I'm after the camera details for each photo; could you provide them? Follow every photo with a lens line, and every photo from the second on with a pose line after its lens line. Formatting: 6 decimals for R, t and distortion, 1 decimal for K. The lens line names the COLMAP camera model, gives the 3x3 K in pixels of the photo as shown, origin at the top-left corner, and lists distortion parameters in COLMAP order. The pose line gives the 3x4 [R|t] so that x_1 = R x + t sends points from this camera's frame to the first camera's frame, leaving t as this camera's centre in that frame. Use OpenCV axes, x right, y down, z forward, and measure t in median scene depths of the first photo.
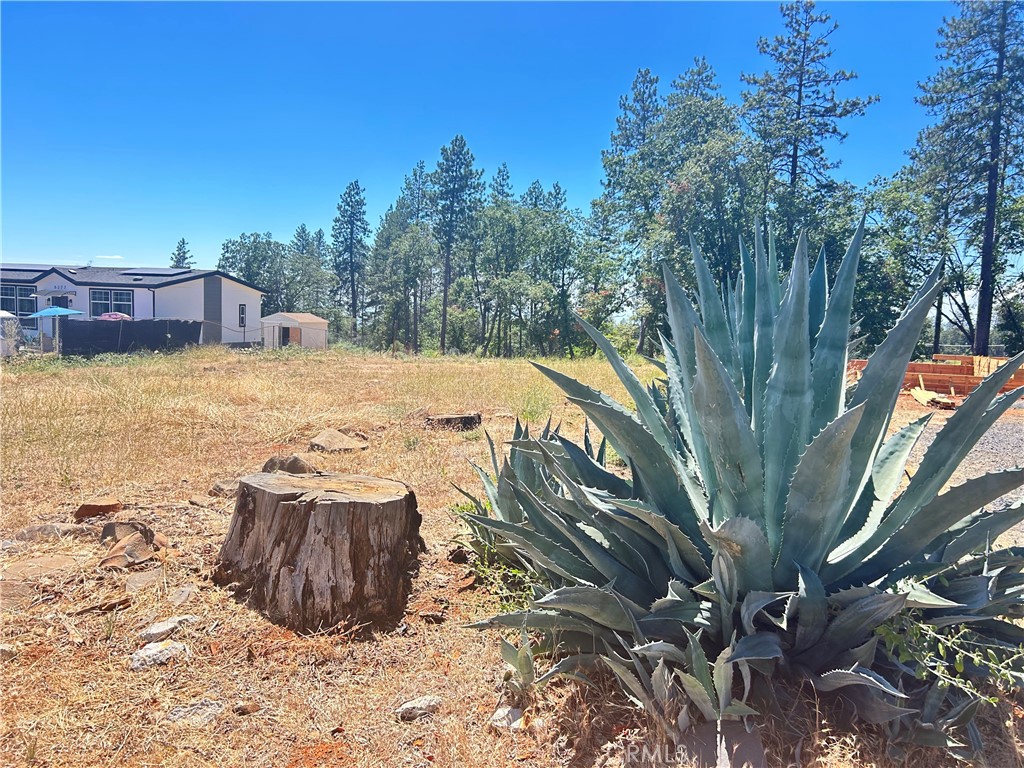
lens RADIAL K [[759.8, 0, 504.7], [0, 759.8, 403.1], [0, 0, 1]] dist [0.036993, -0.051878]
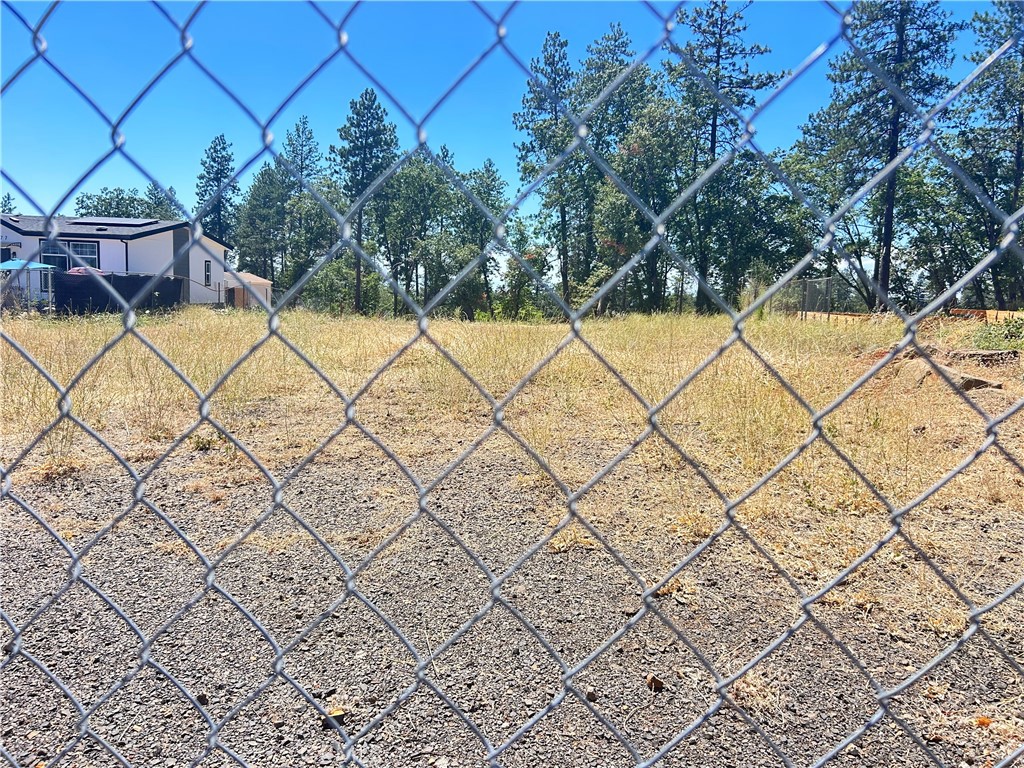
lens RADIAL K [[759.8, 0, 506.7], [0, 759.8, 384.3], [0, 0, 1]] dist [0.036993, -0.051878]
pose [[0.979628, -0.024185, 0.199359, -0.097790], [0.020687, 0.999594, 0.019612, 0.002448], [-0.199753, -0.015088, 0.979730, 0.029271]]
